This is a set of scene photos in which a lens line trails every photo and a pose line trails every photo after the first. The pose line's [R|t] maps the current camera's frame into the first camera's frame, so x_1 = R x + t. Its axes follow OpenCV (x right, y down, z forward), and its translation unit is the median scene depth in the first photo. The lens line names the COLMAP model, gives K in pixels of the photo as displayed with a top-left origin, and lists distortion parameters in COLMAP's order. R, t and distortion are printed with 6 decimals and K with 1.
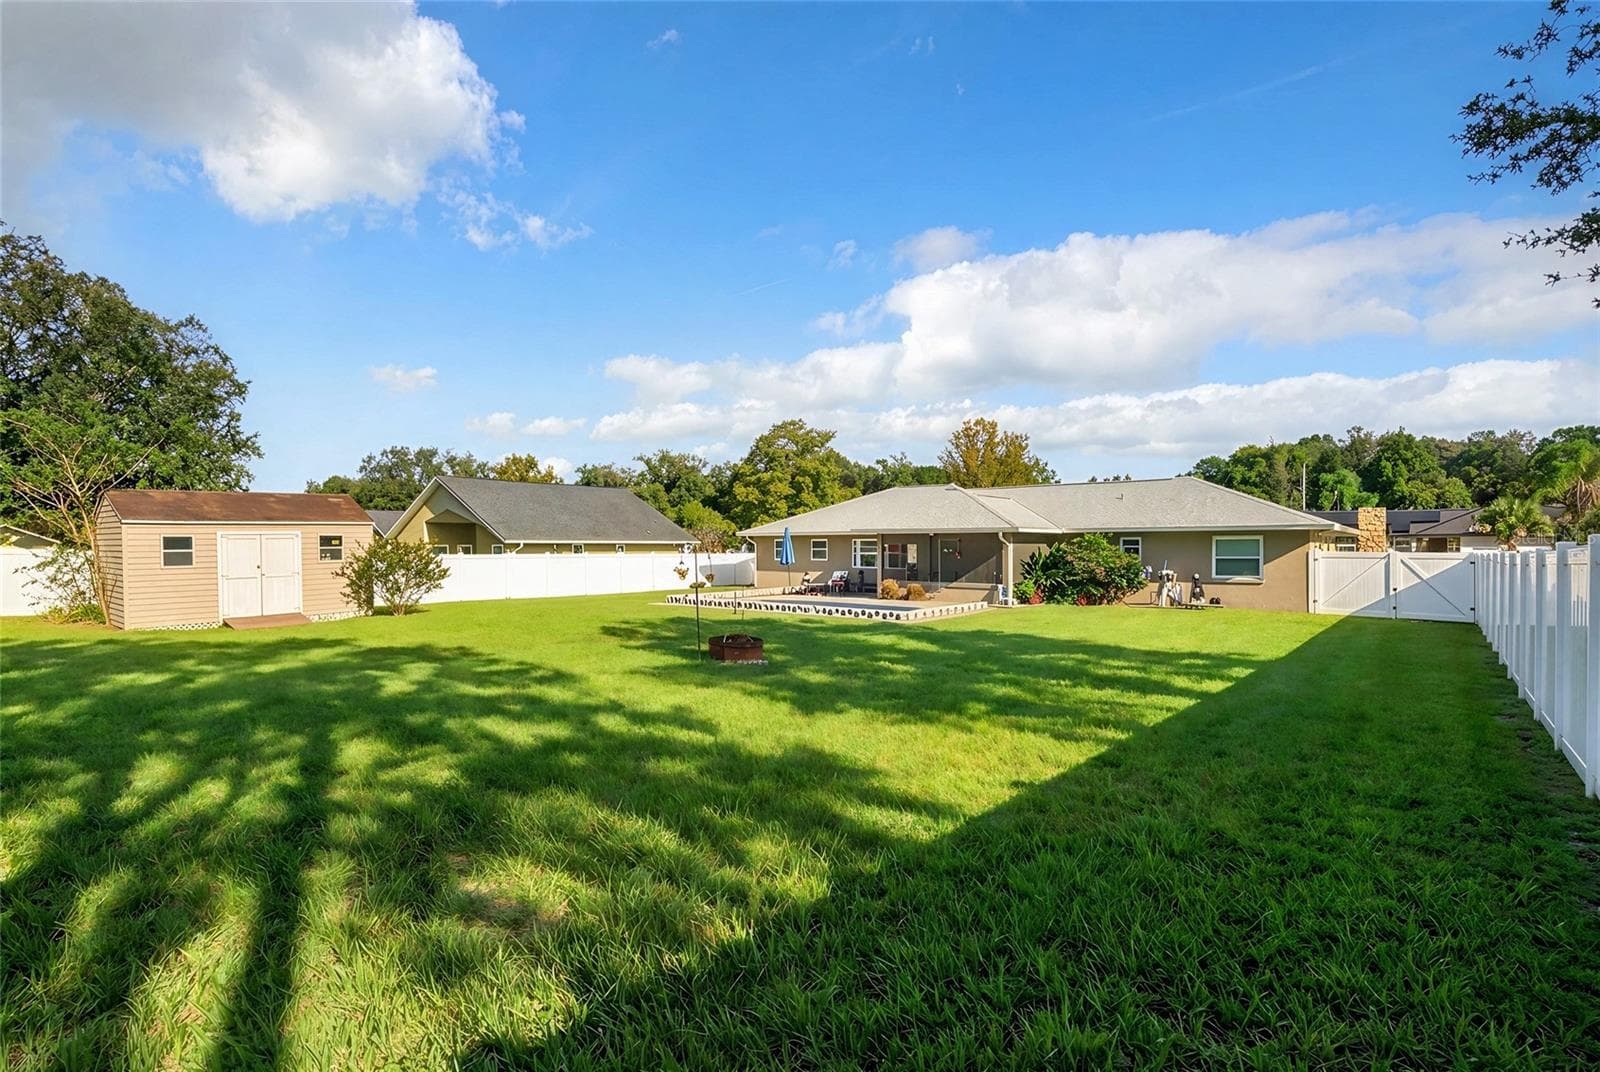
lens RADIAL K [[774.3, 0, 799.0], [0, 774.3, 543.9], [0, 0, 1]] dist [0.013782, -0.000041]
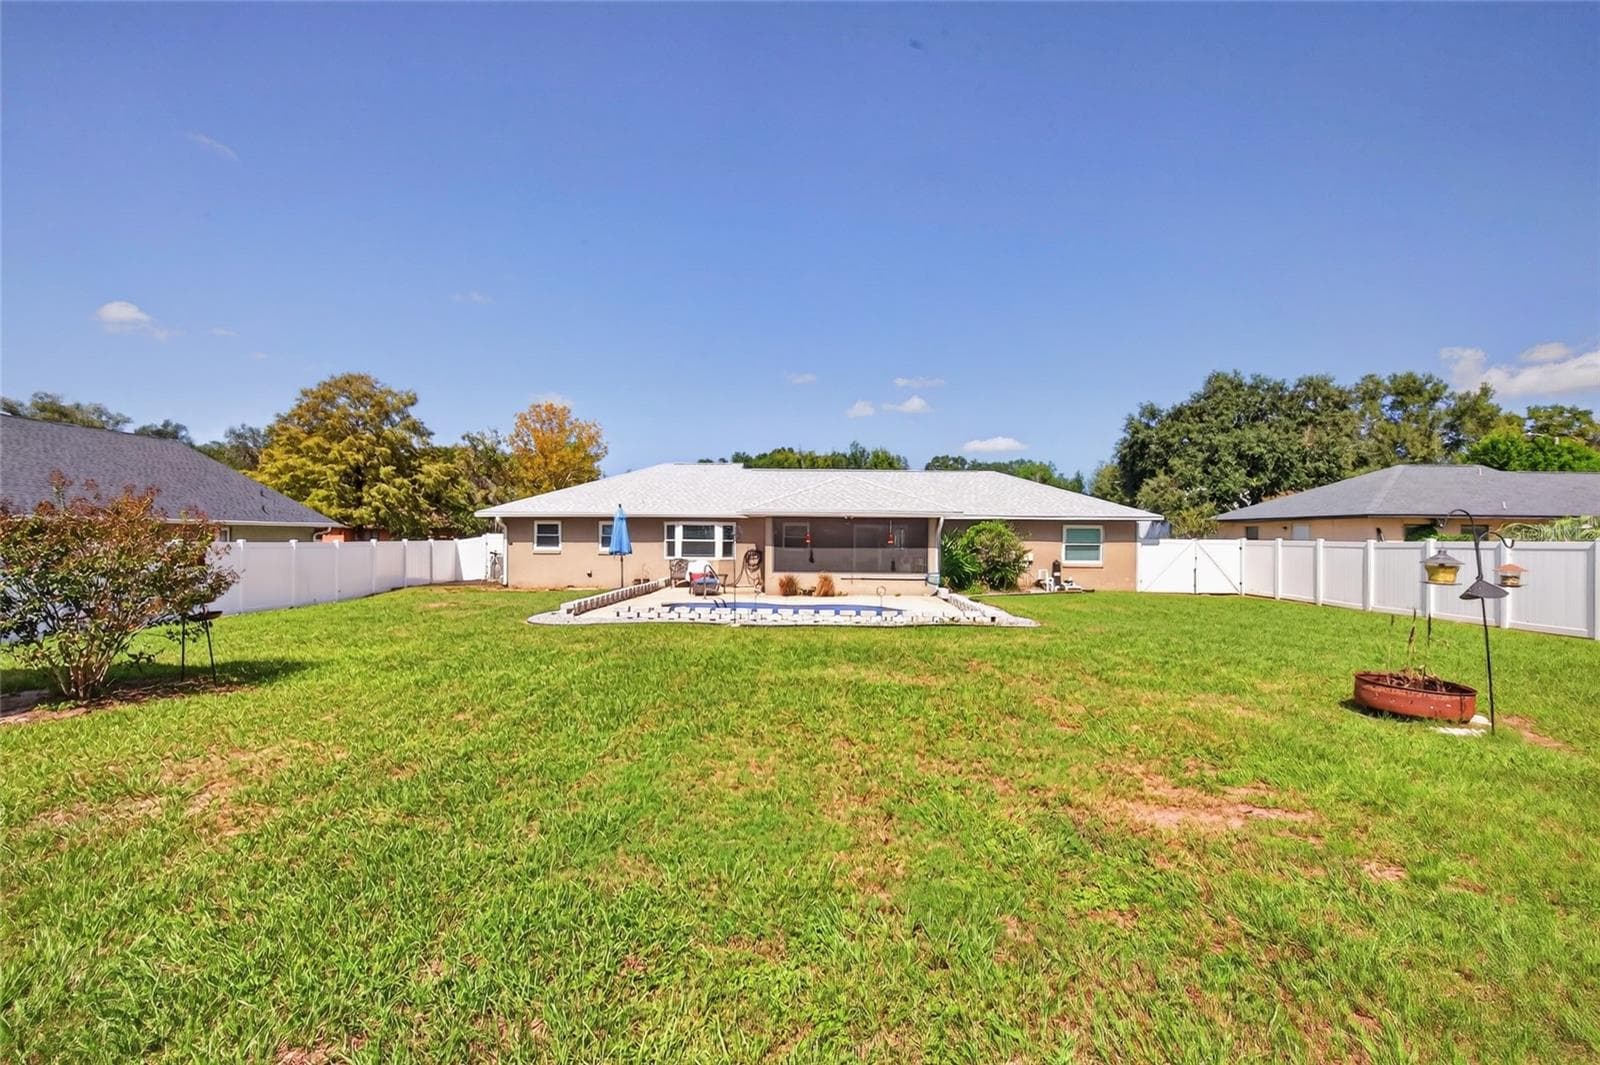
lens RADIAL K [[739.6, 0, 800.0], [0, 739.6, 532.5], [0, 0, 1]] dist [0.001929, 0.000128]
pose [[0.786361, 0.007496, 0.617722, -0.265923], [-0.006443, 0.999972, -0.003932, 0.004901], [-0.617734, -0.000888, 0.786387, 0.273473]]
